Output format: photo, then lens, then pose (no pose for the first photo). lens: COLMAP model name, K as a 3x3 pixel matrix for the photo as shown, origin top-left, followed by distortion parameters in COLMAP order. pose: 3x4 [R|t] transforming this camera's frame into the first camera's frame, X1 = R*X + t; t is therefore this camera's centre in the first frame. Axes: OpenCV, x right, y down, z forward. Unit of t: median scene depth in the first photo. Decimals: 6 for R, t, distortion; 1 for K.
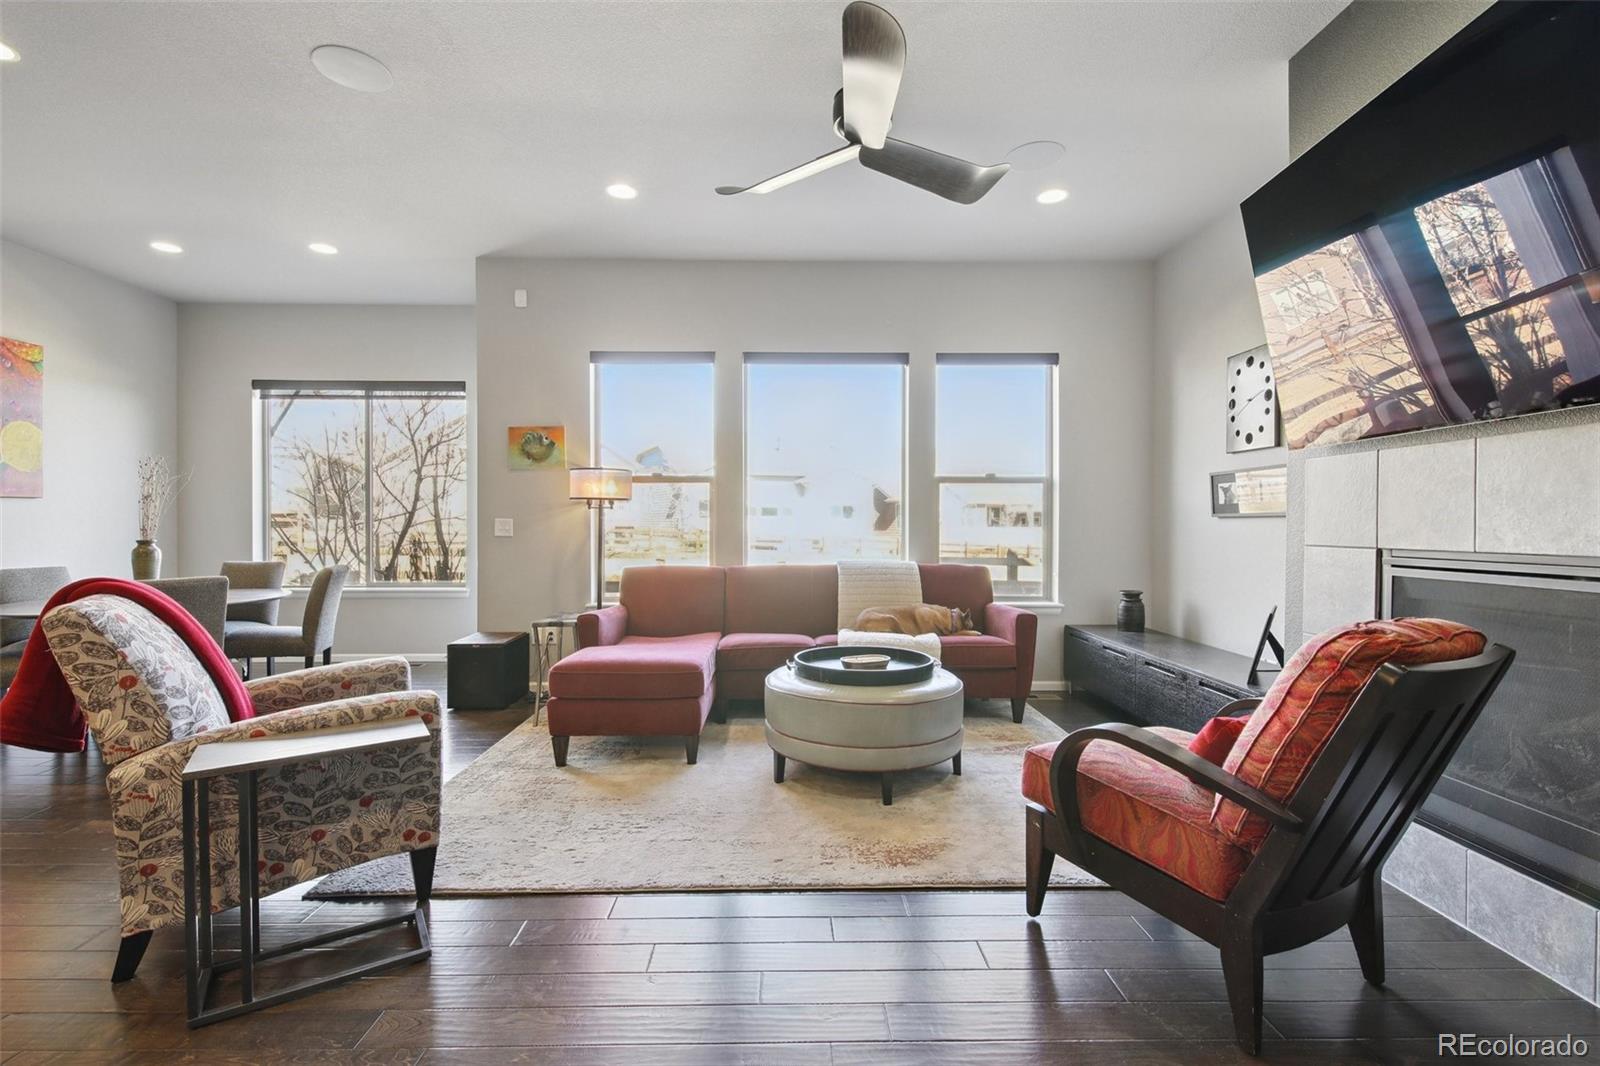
lens RADIAL K [[702.7, 0, 795.6], [0, 702.7, 529.4], [0, 0, 1]] dist [0.011913, -0.009465]
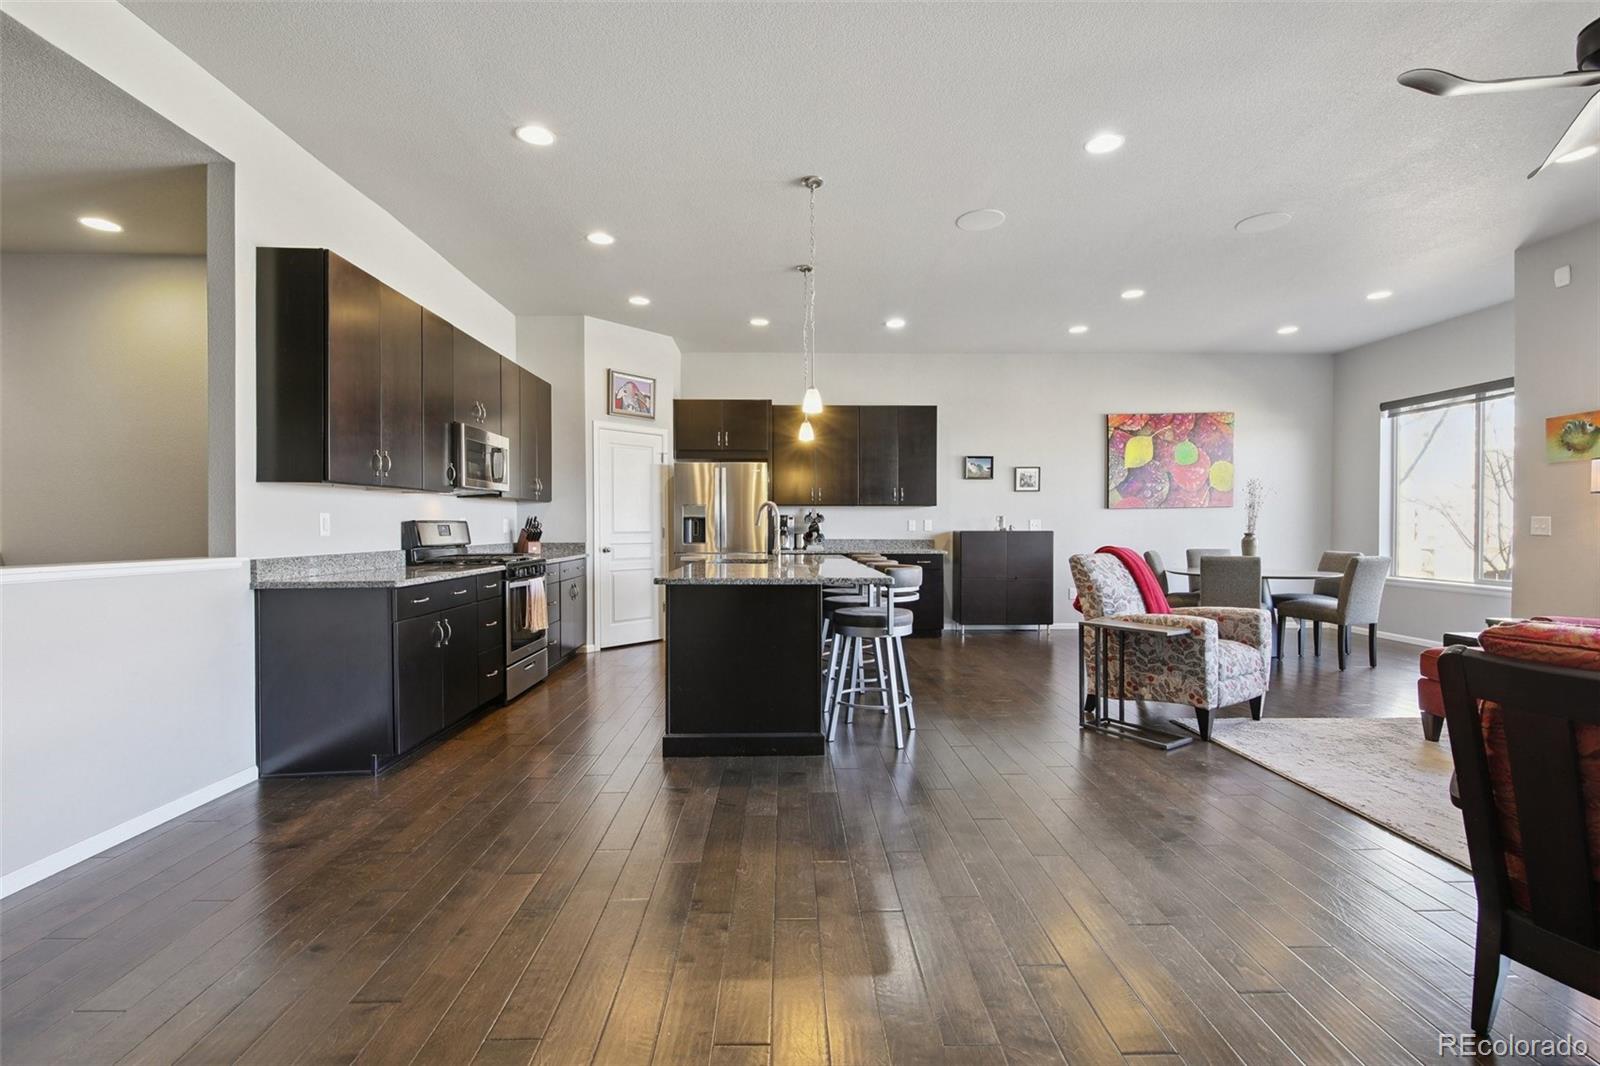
lens RADIAL K [[702.7, 0, 803.0], [0, 702.7, 533.2], [0, 0, 1]] dist [0.011913, -0.009465]
pose [[0.009910, 0.011857, -0.999881, 0.537213], [-0.007458, 0.999903, 0.011784, 0.004050], [0.999923, 0.007340, 0.009998, 0.000442]]
